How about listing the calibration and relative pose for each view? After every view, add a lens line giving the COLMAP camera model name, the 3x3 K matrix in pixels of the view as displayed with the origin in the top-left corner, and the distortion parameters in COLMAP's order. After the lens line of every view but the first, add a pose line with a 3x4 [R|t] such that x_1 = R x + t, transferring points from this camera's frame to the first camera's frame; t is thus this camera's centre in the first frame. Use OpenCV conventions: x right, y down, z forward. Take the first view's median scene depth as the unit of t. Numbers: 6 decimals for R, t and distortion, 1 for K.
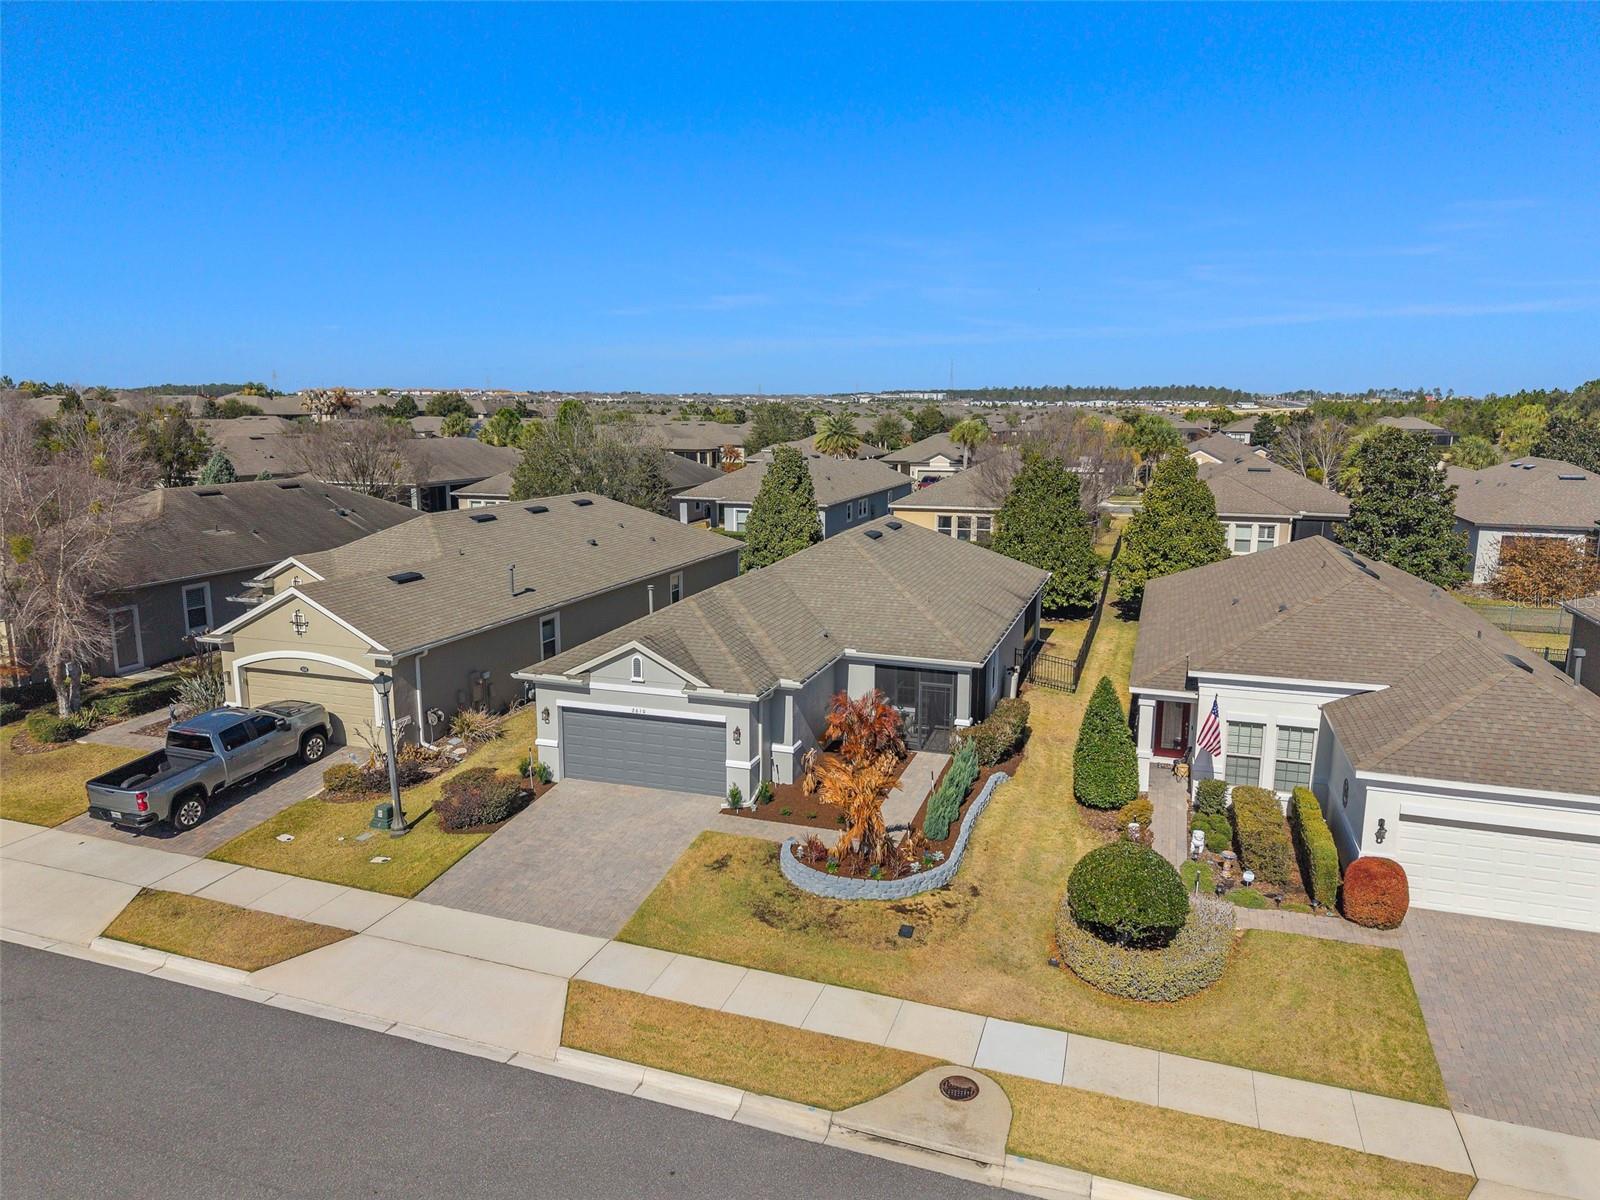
lens RADIAL K [[1116.8, 0, 750.1], [0, 1116.8, 598.8], [0, 0, 1]] dist [0.053086, -0.001105]
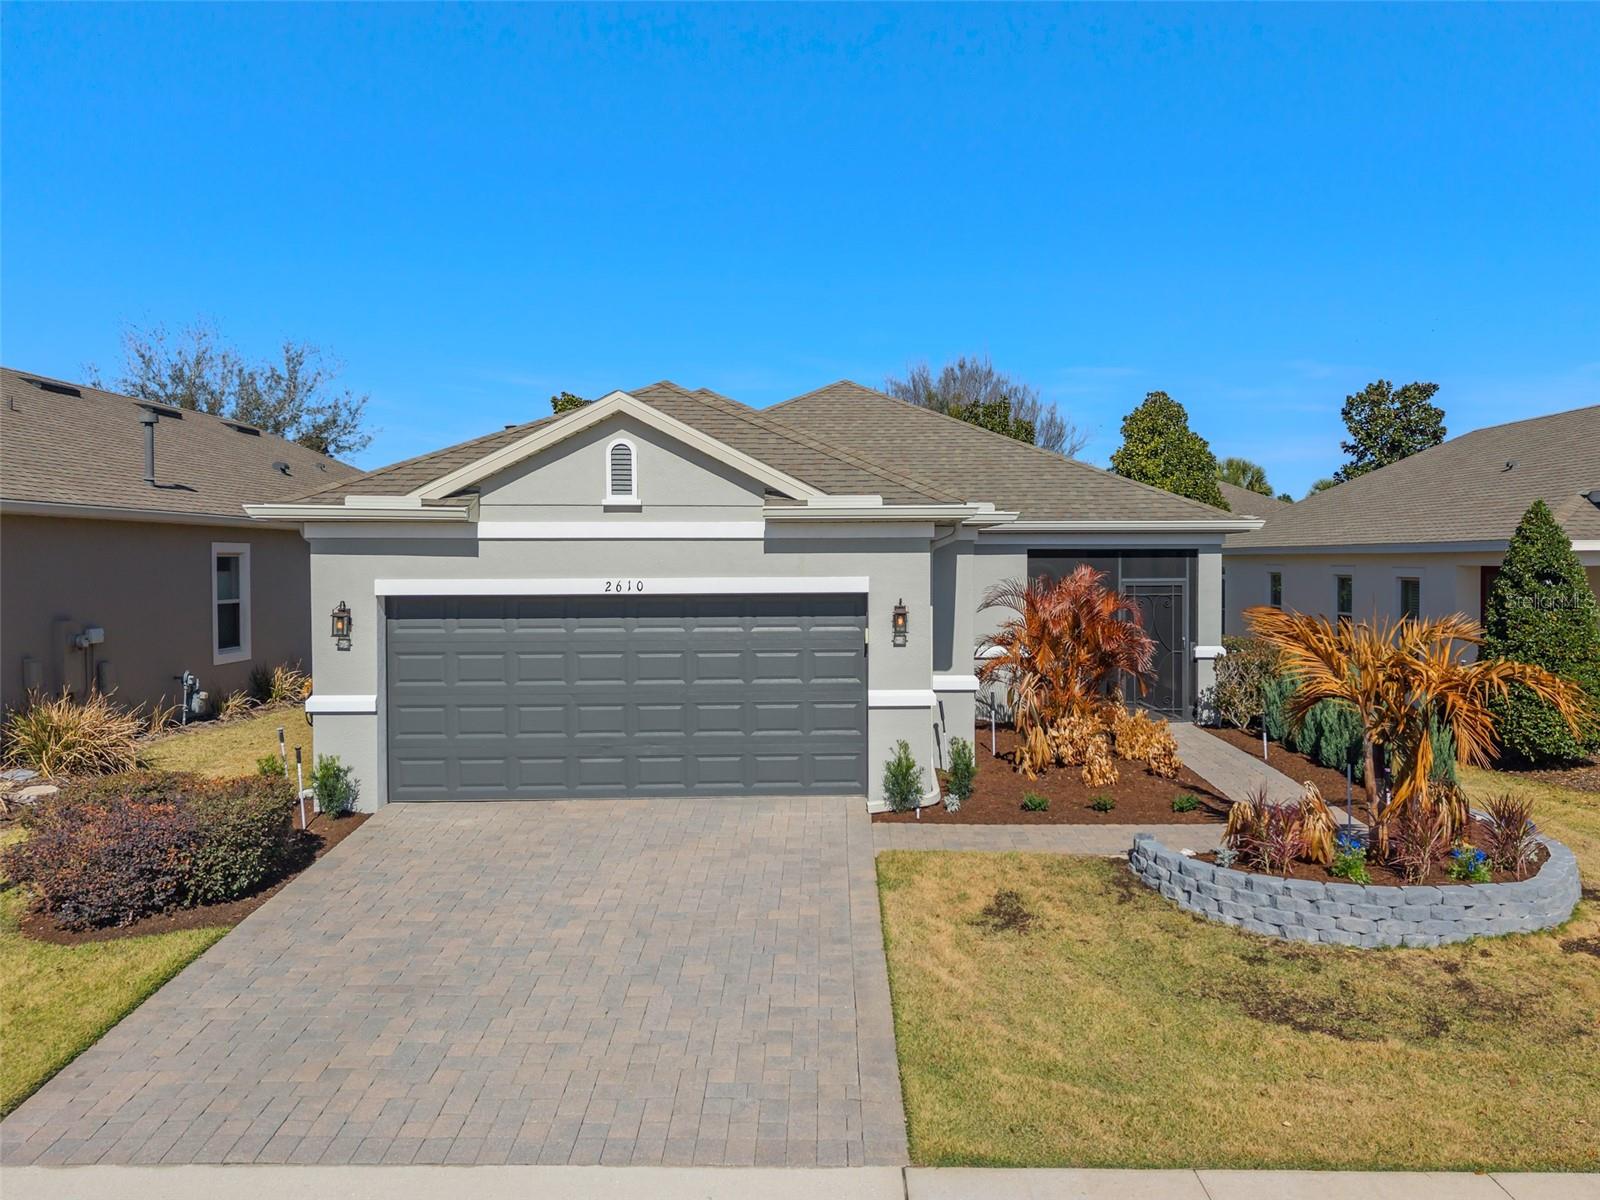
lens RADIAL K [[1324.9, 0, 864.5], [0, 1324.9, 595.0], [0, 0, 1]] dist [0.015051, -0.001360]
pose [[0.928989, -0.011596, 0.369925, -0.196321], [0.064352, 0.989345, -0.130593, 0.172663], [-0.364469, 0.145125, 0.919837, 0.570003]]
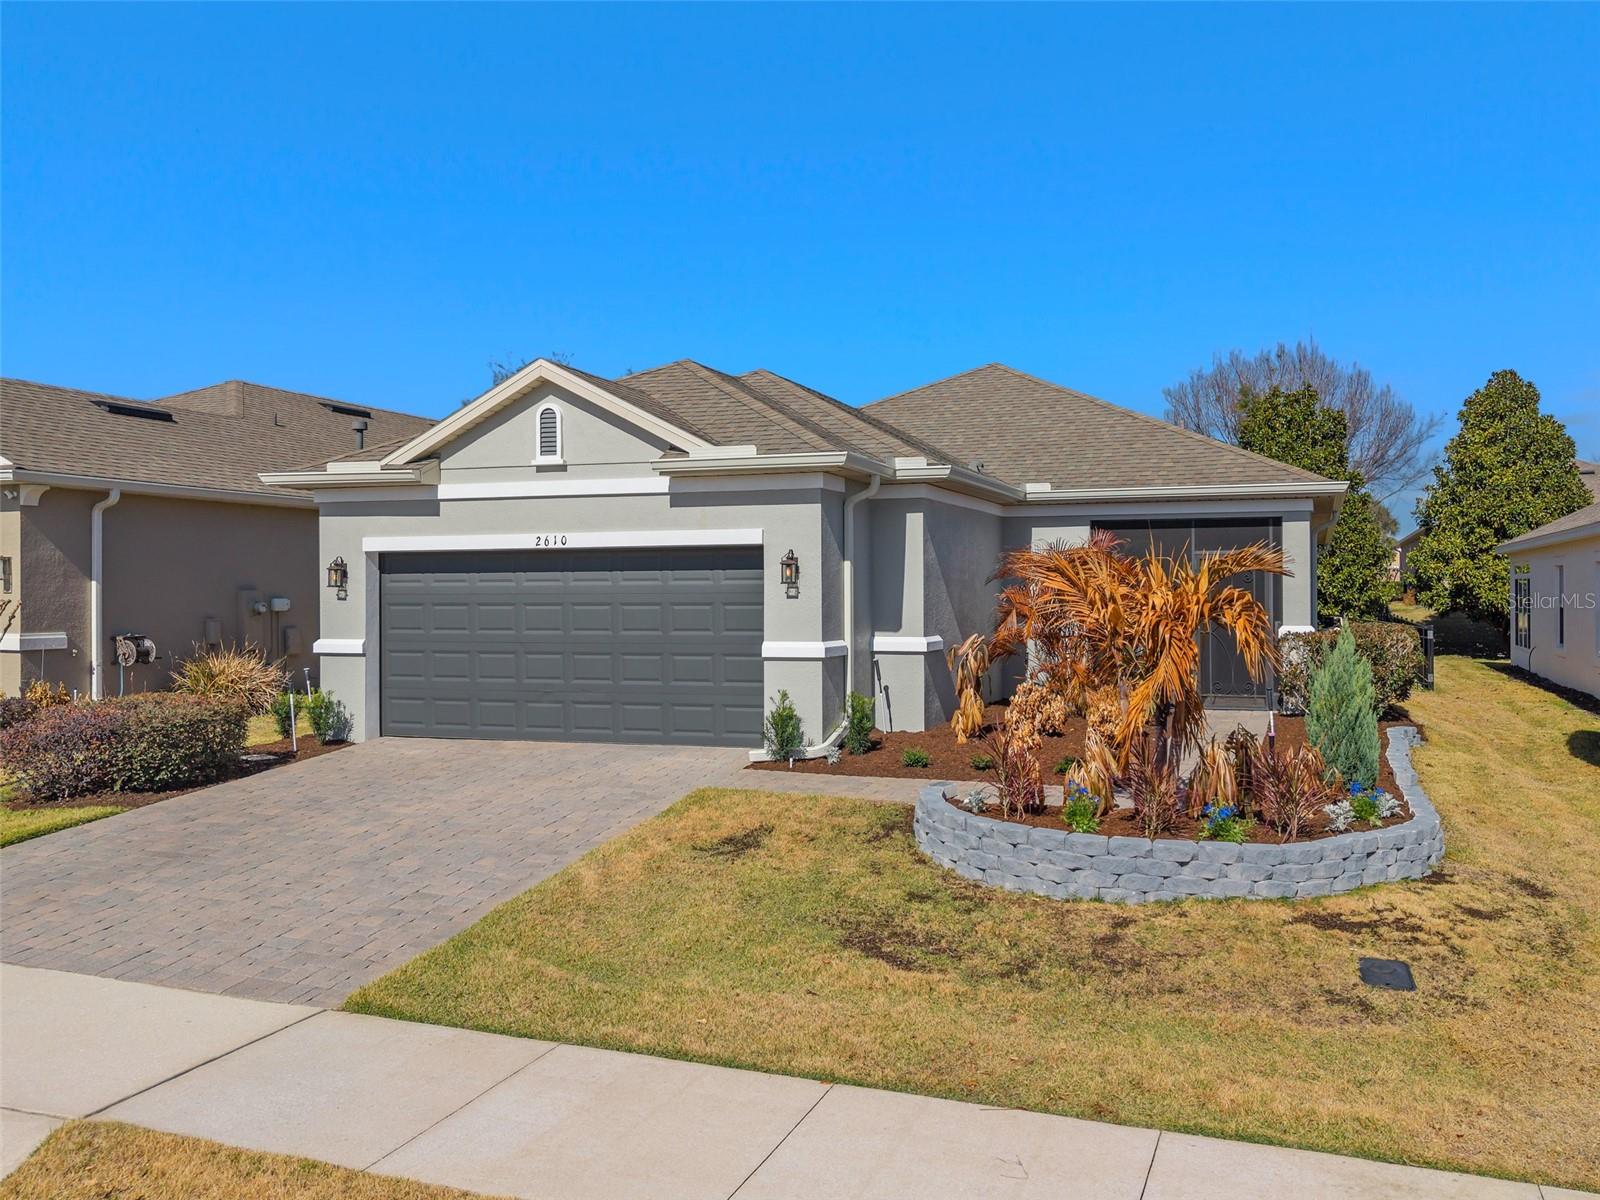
lens RADIAL K [[1351.8, 0, 827.9], [0, 1351.8, 599.0], [0, 0, 1]] dist [0.013611, -0.007237]
pose [[0.999916, -0.001726, 0.012811, -0.004335], [0.003809, 0.986379, -0.164443, 0.209556], [-0.012352, 0.164478, 0.986303, 0.526989]]
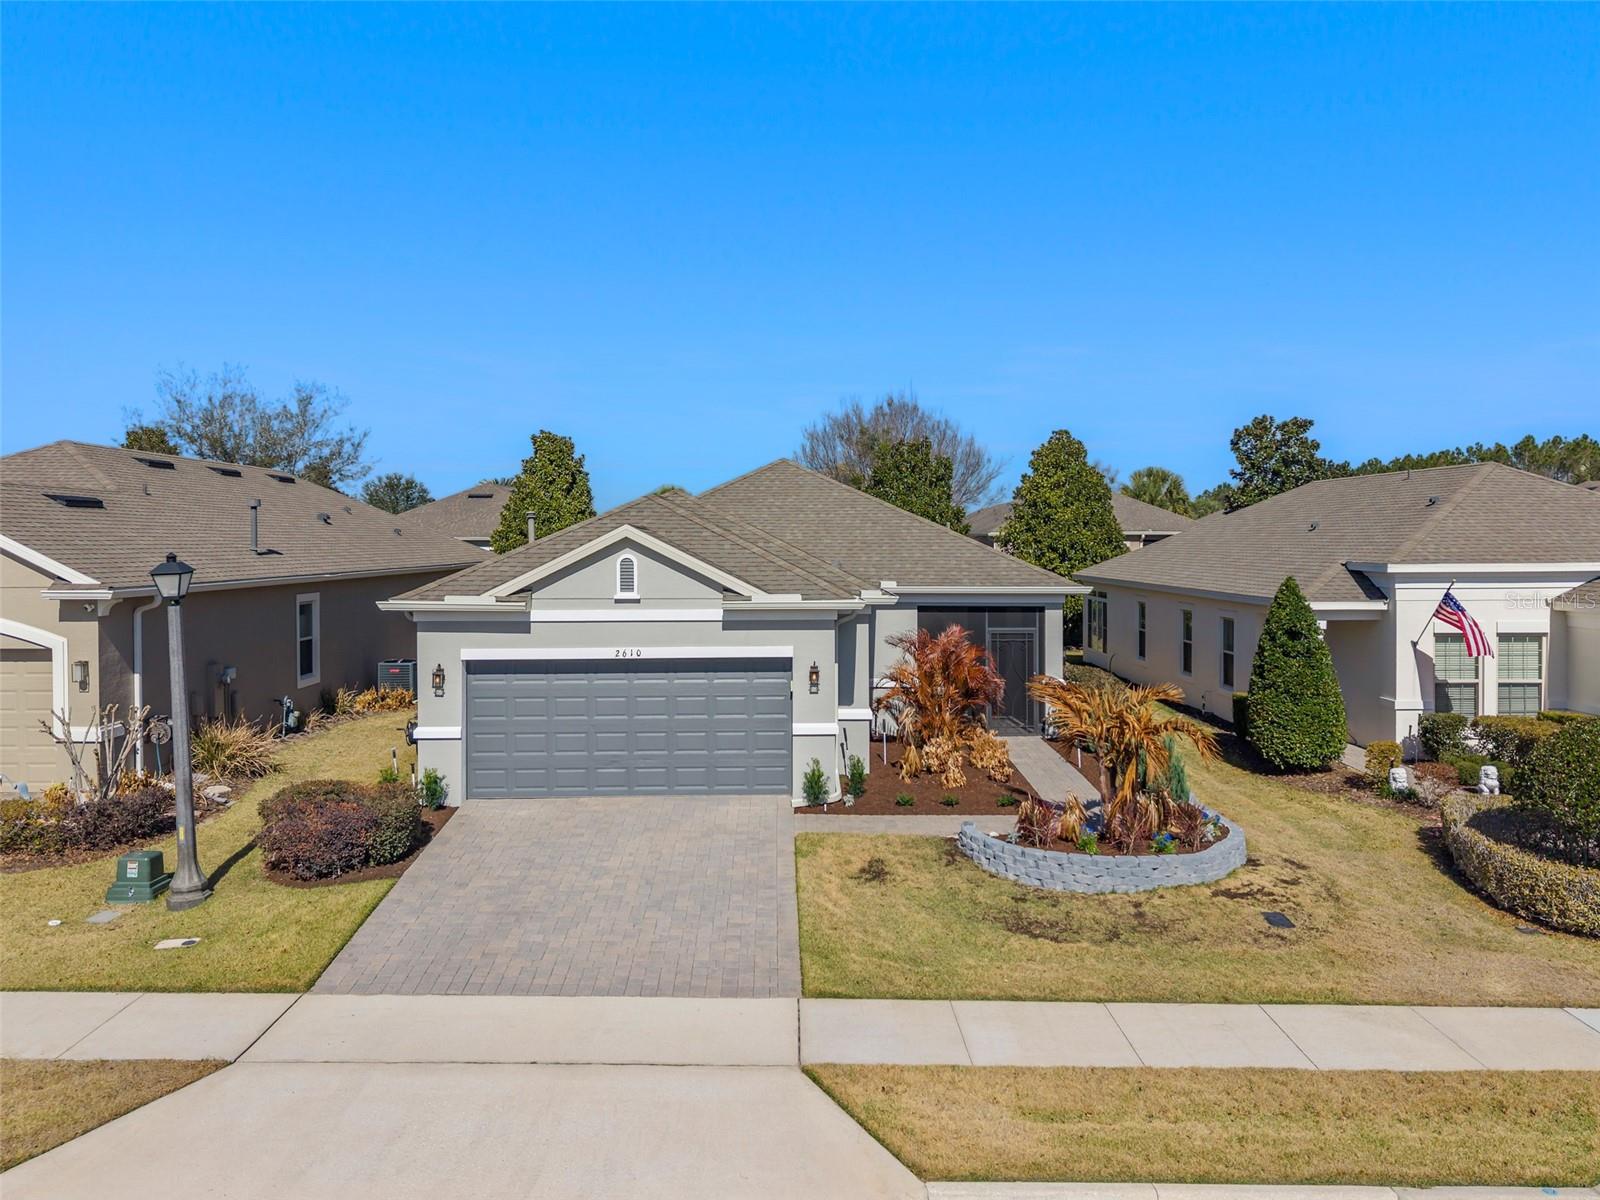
lens RADIAL K [[1324.4, 0, 802.0], [0, 1324.4, 568.3], [0, 0, 1]] dist [0.070319, -0.137873]
pose [[0.932209, -0.008539, 0.361819, -0.268219], [0.061932, 0.988740, -0.136230, 0.159332], [-0.356581, 0.149403, 0.922241, 0.350512]]
